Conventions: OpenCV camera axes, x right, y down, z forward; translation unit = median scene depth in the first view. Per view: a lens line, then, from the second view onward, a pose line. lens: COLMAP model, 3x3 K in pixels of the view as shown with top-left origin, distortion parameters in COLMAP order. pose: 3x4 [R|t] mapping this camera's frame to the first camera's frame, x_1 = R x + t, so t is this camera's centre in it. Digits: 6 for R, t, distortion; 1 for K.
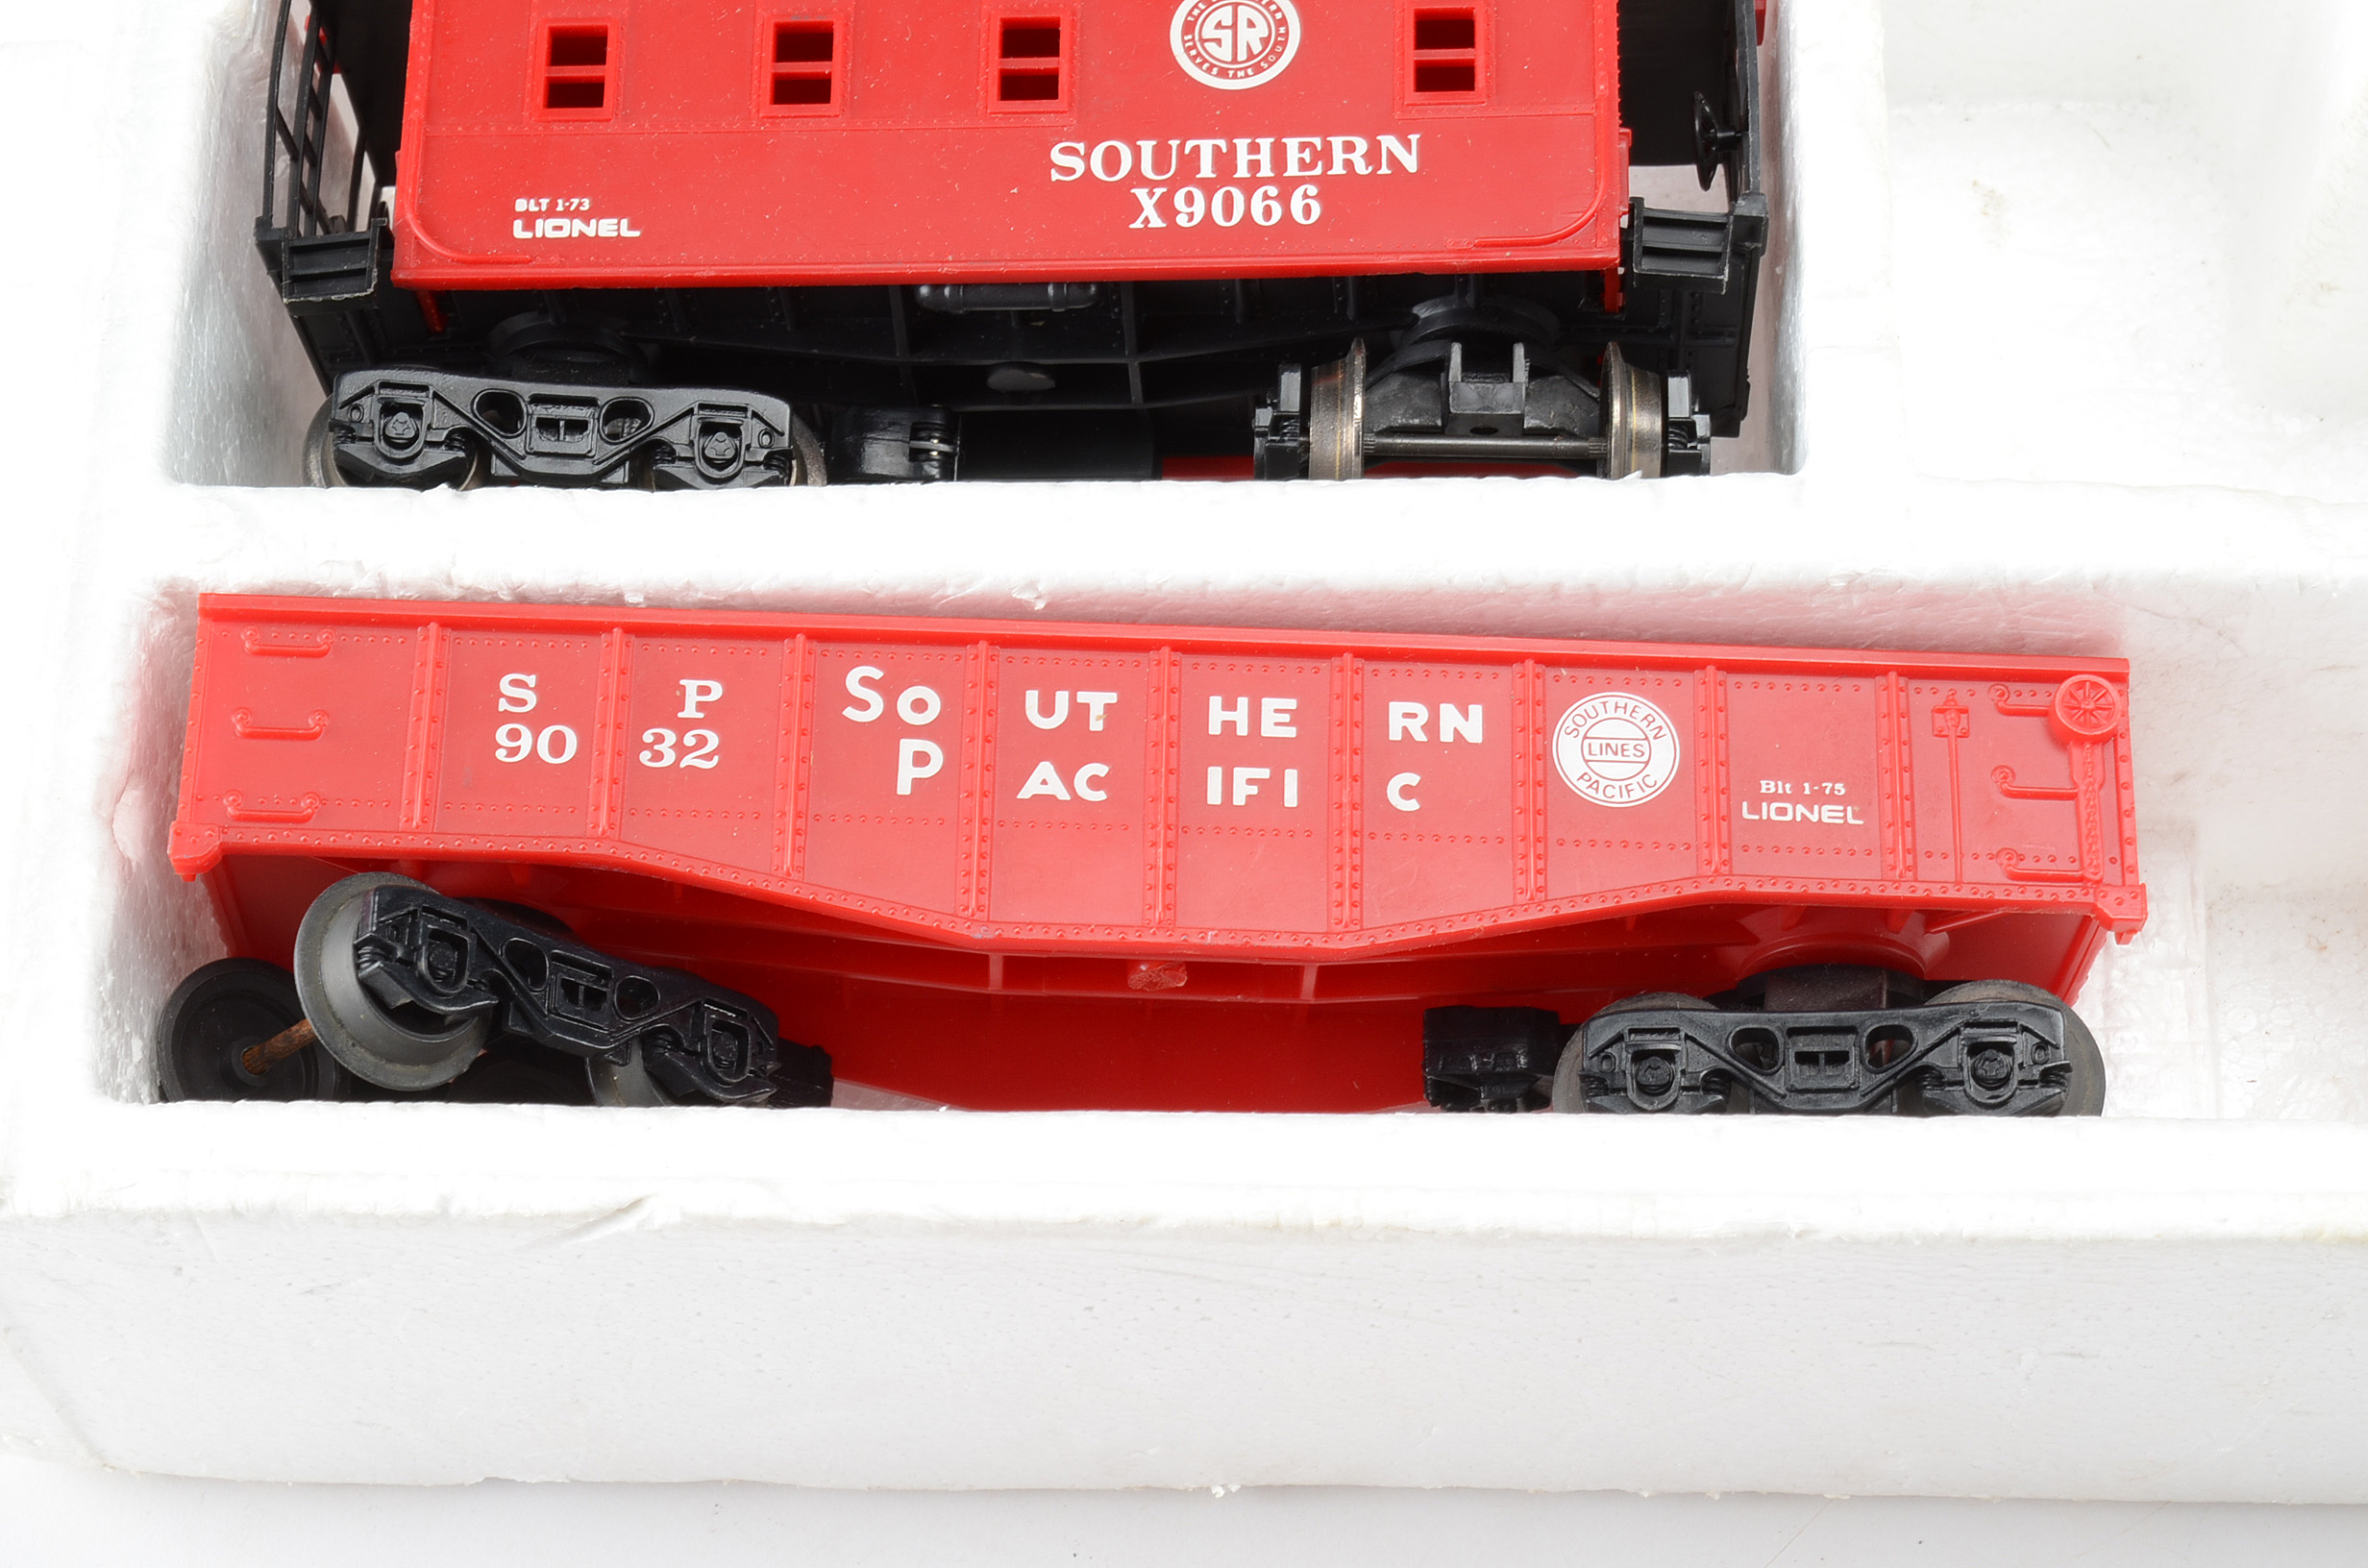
lens RADIAL K [[5159.5, 0, 1184.0], [0, 5159.5, 784.0], [0, 0, 1]] dist [0.054486, 0.138216]
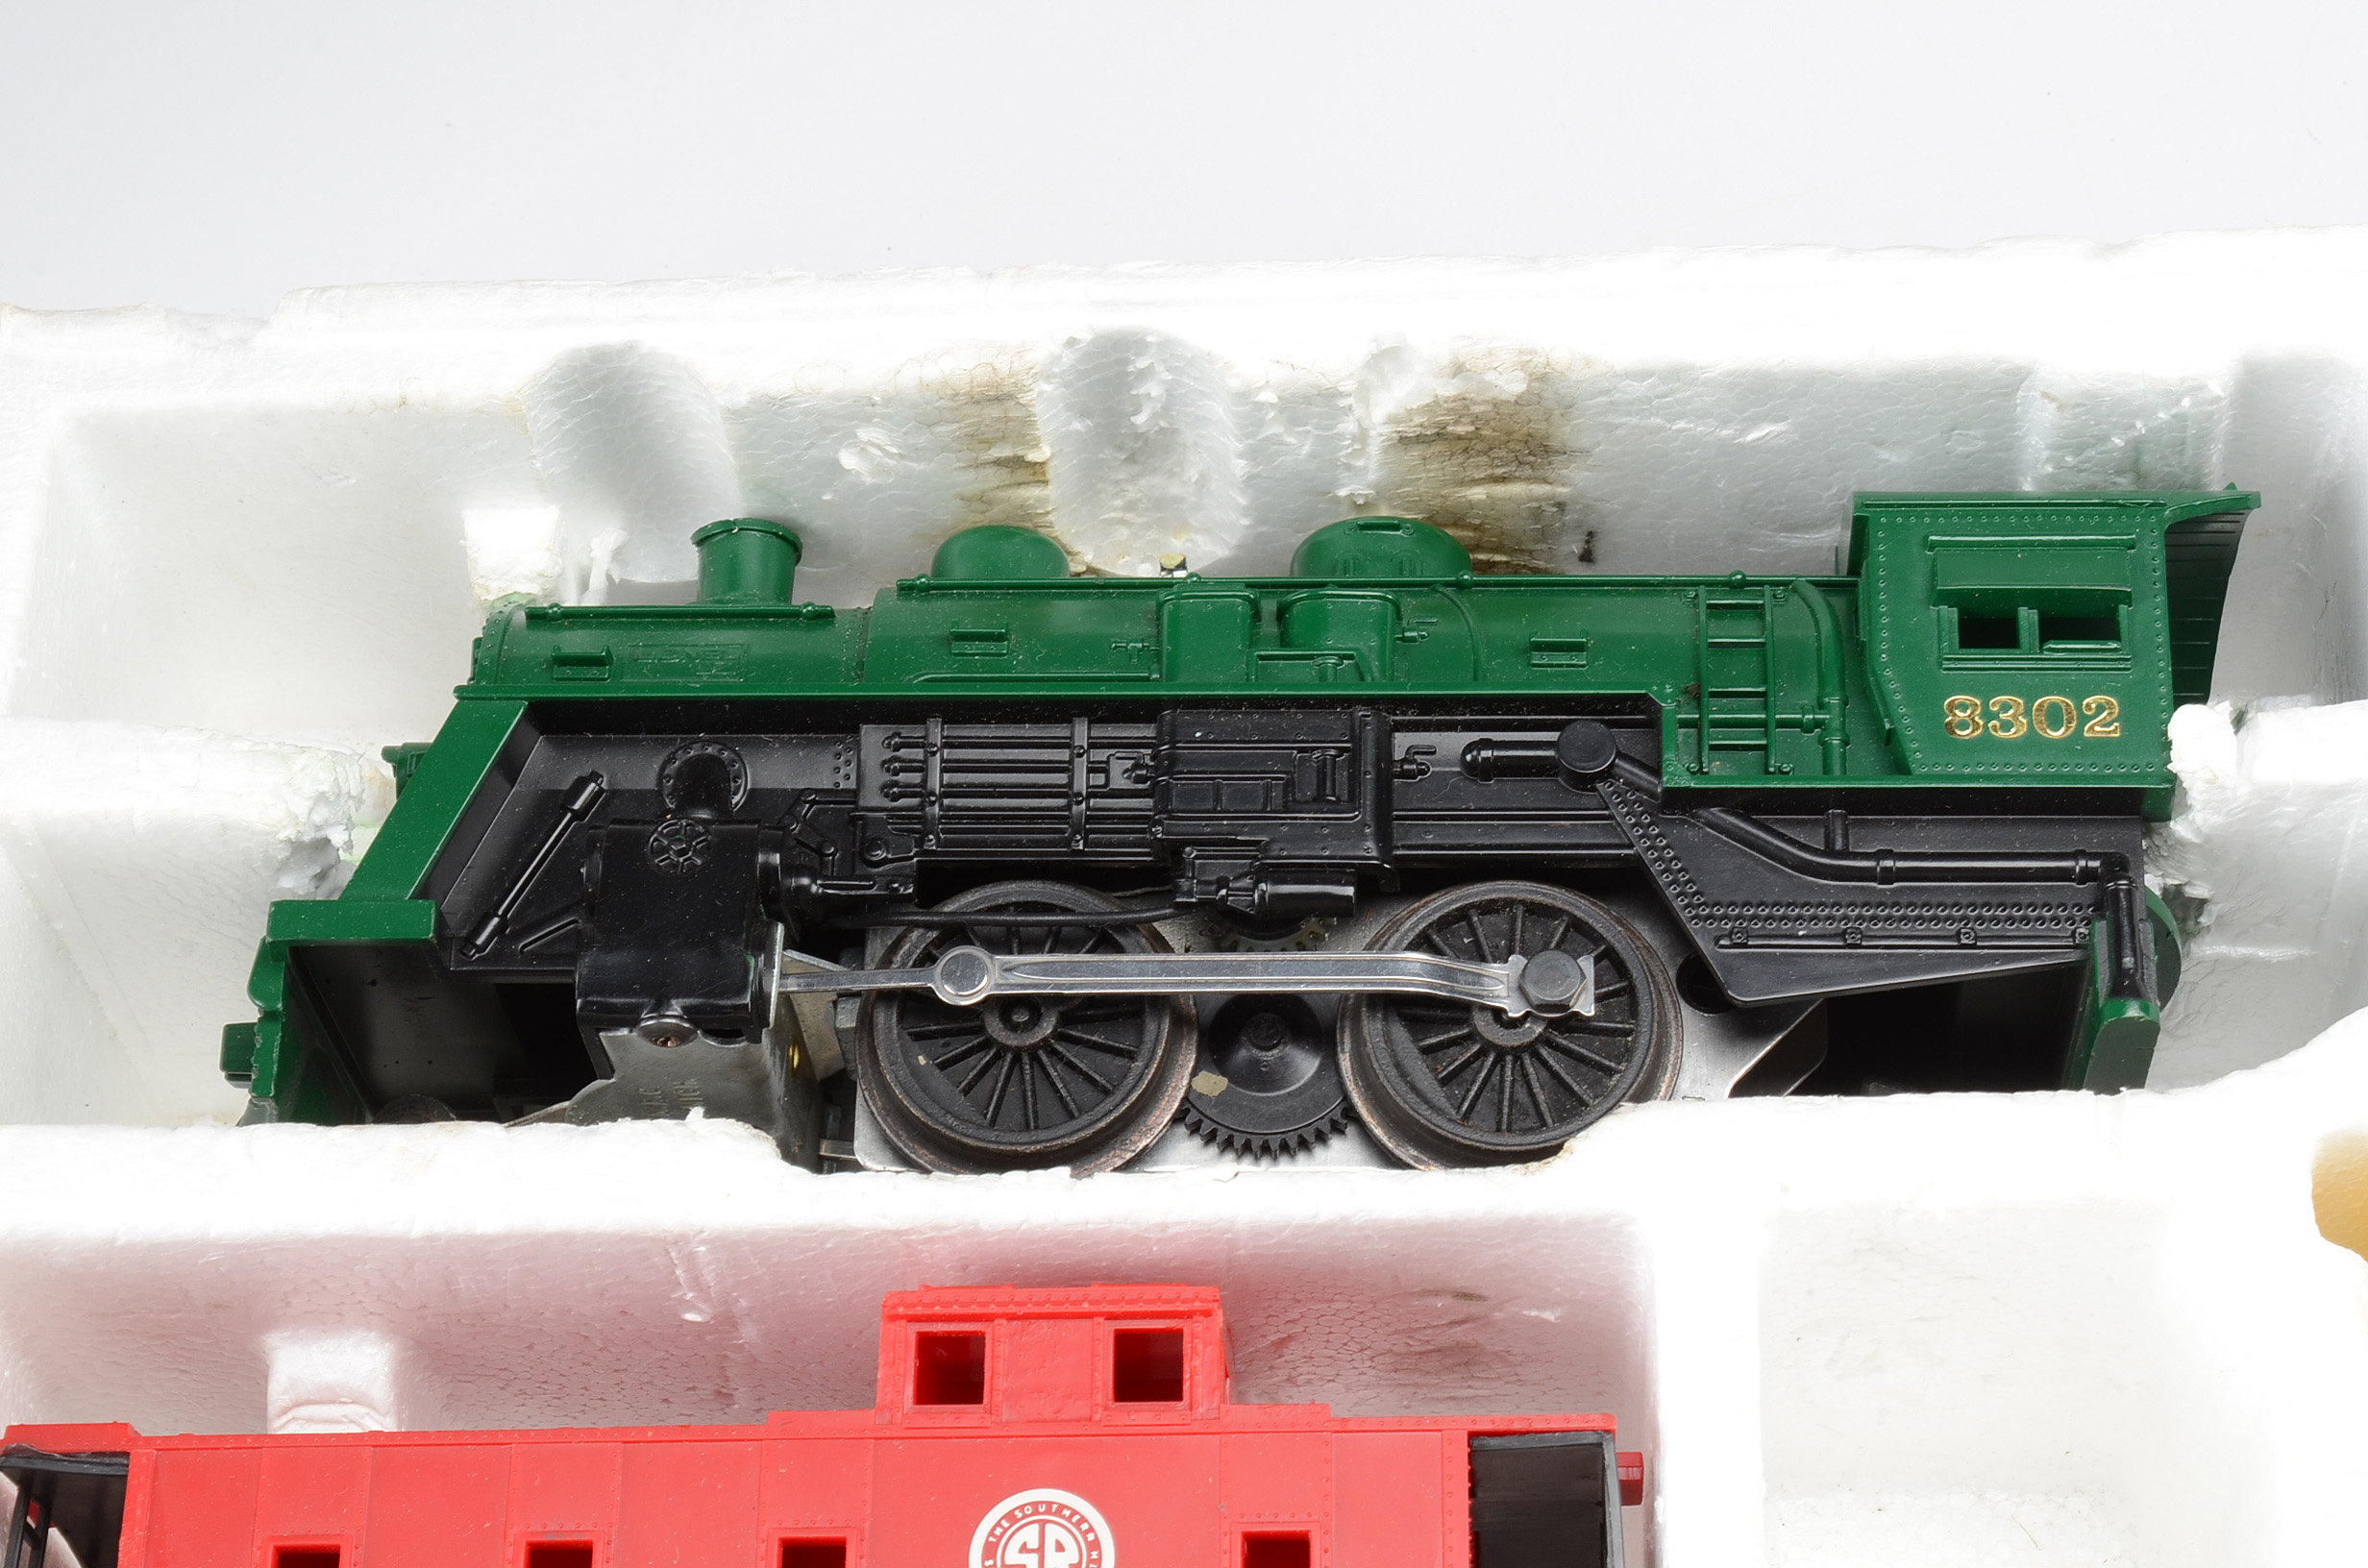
lens RADIAL K [[5159.5, 0, 1184.0], [0, 5159.5, 784.0], [0, 0, 1]] dist [0.054486, 0.138216]
pose [[0.999953, -0.007599, -0.006095, 0.041576], [0.007230, 0.998265, -0.058433, -0.230402], [0.006529, 0.058387, 0.998273, 0.104442]]
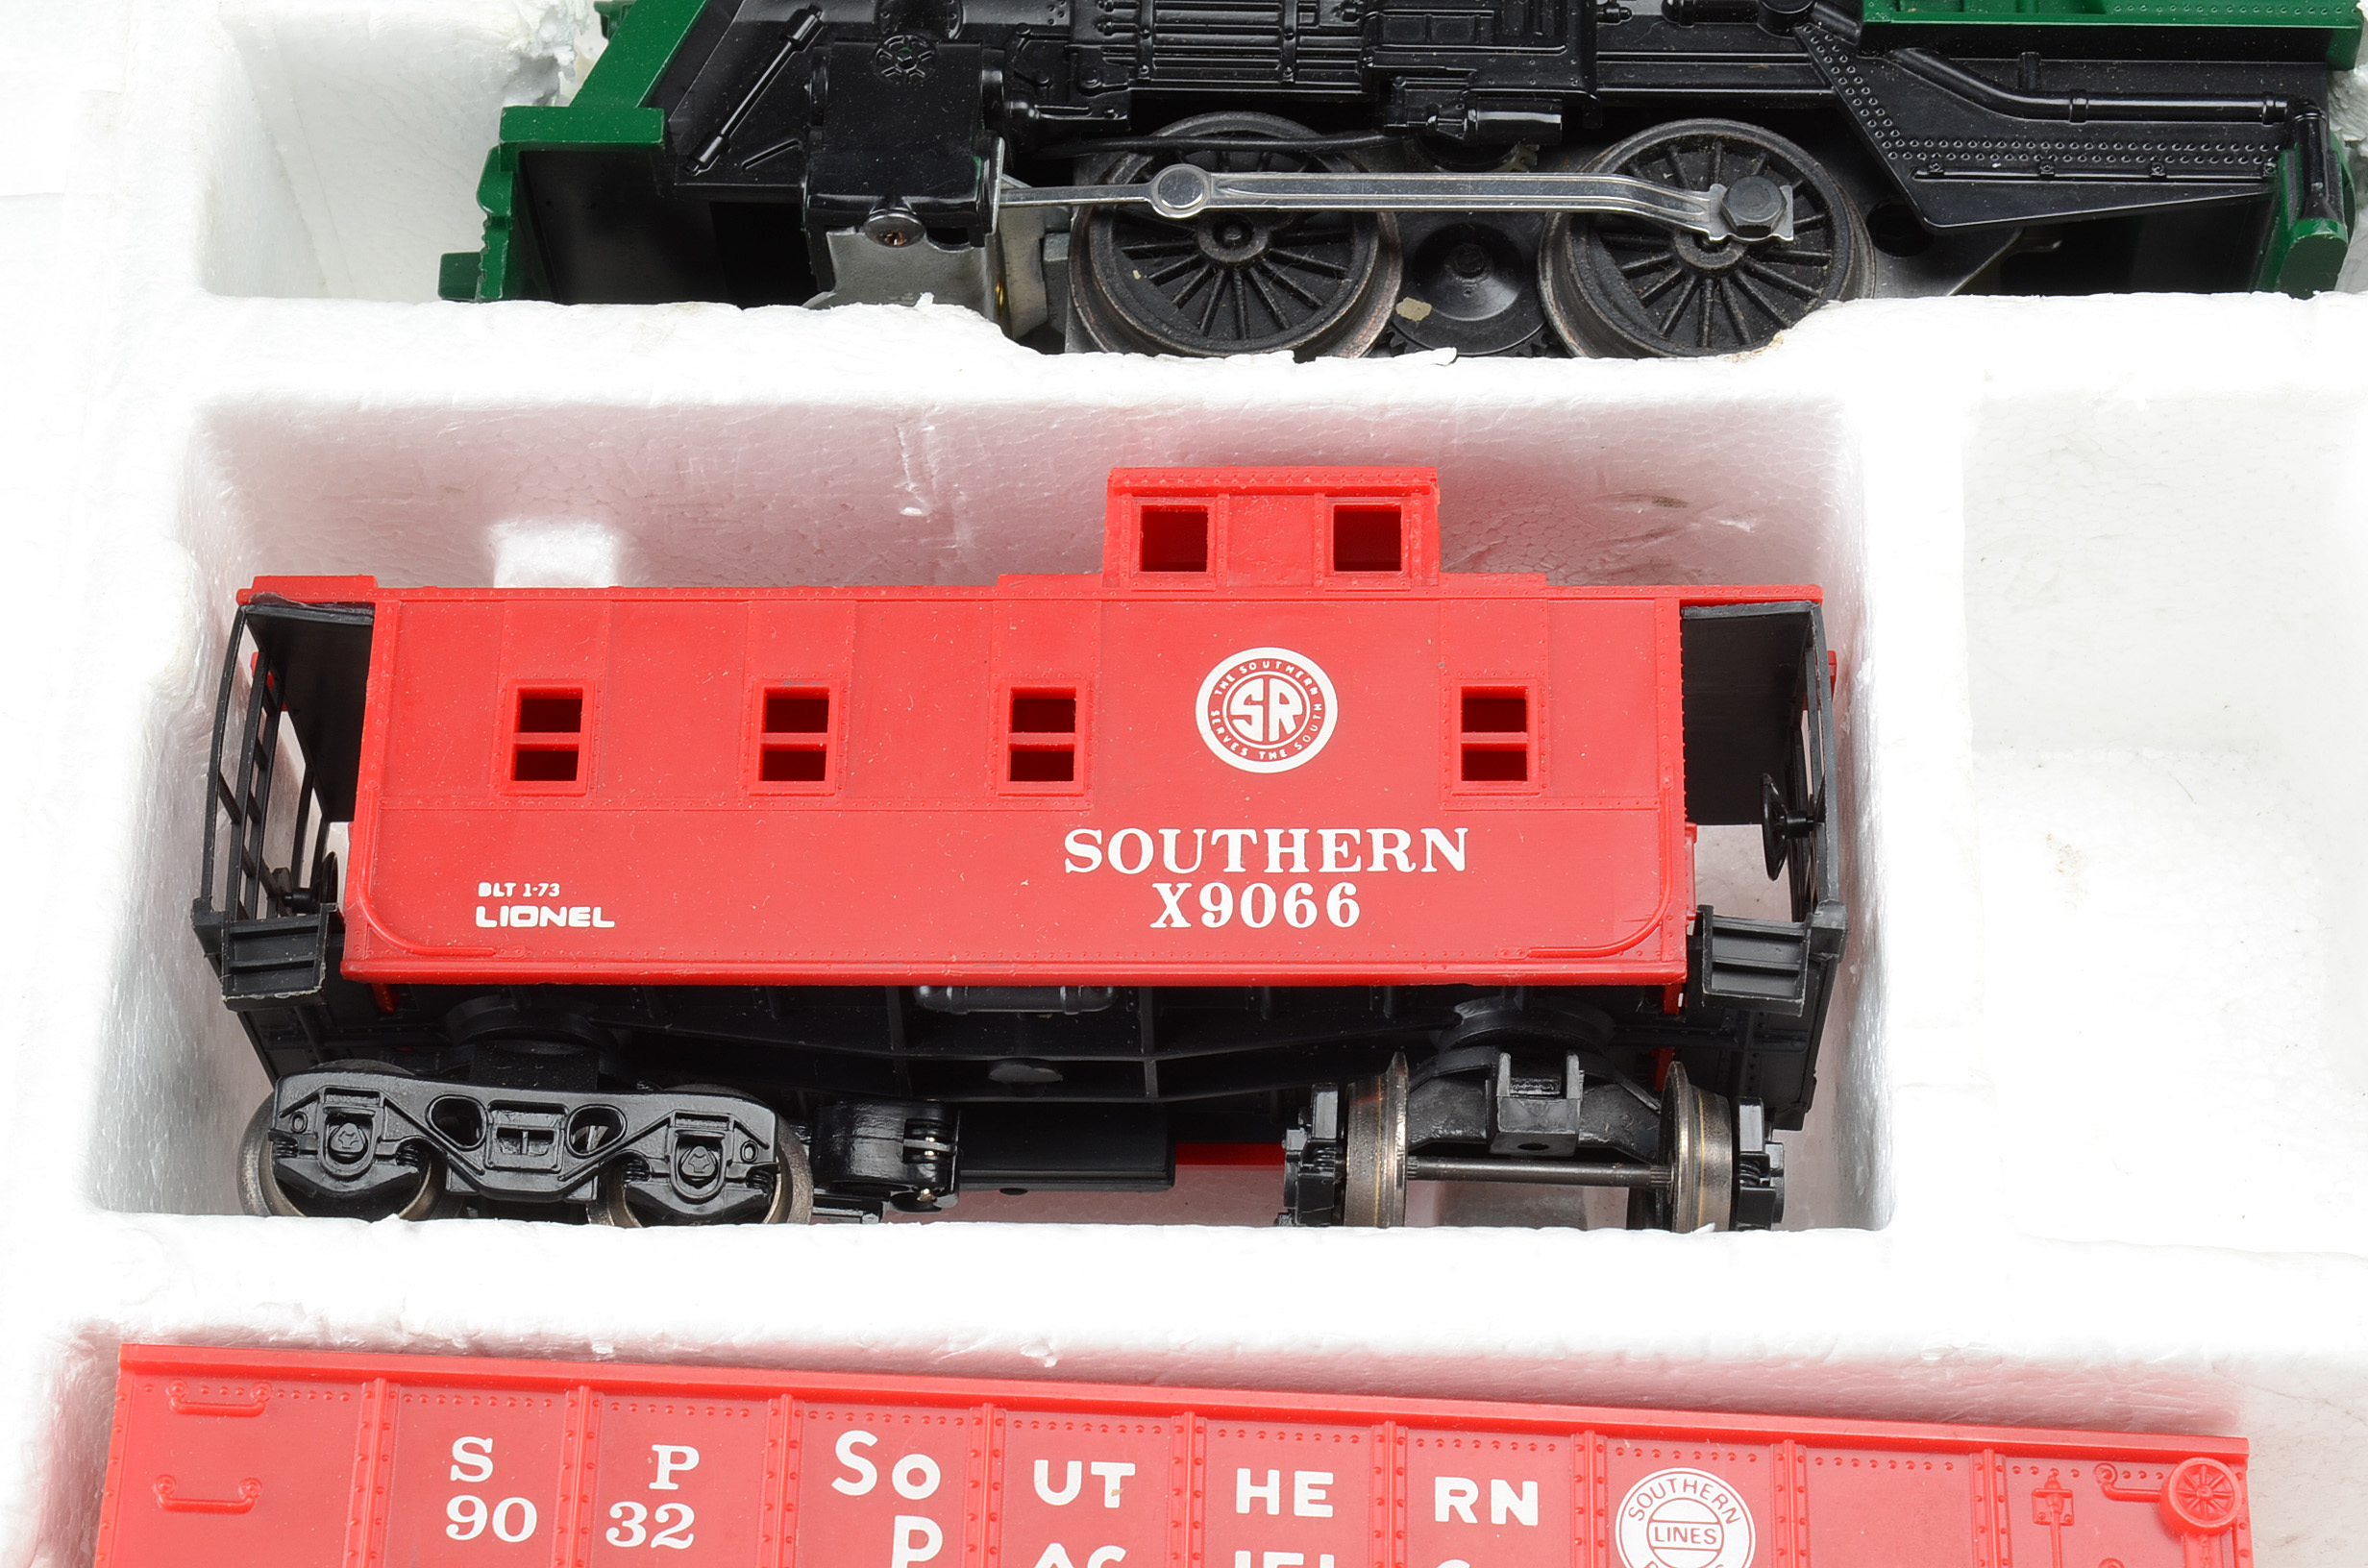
lens RADIAL K [[5159.5, 0, 1184.0], [0, 5159.5, 784.0], [0, 0, 1]] dist [0.054486, 0.138216]
pose [[0.999771, 0.013777, 0.016355, -0.019936], [-0.012989, 0.998796, -0.047316, -0.090030], [-0.016987, 0.047093, 0.998746, 0.084944]]
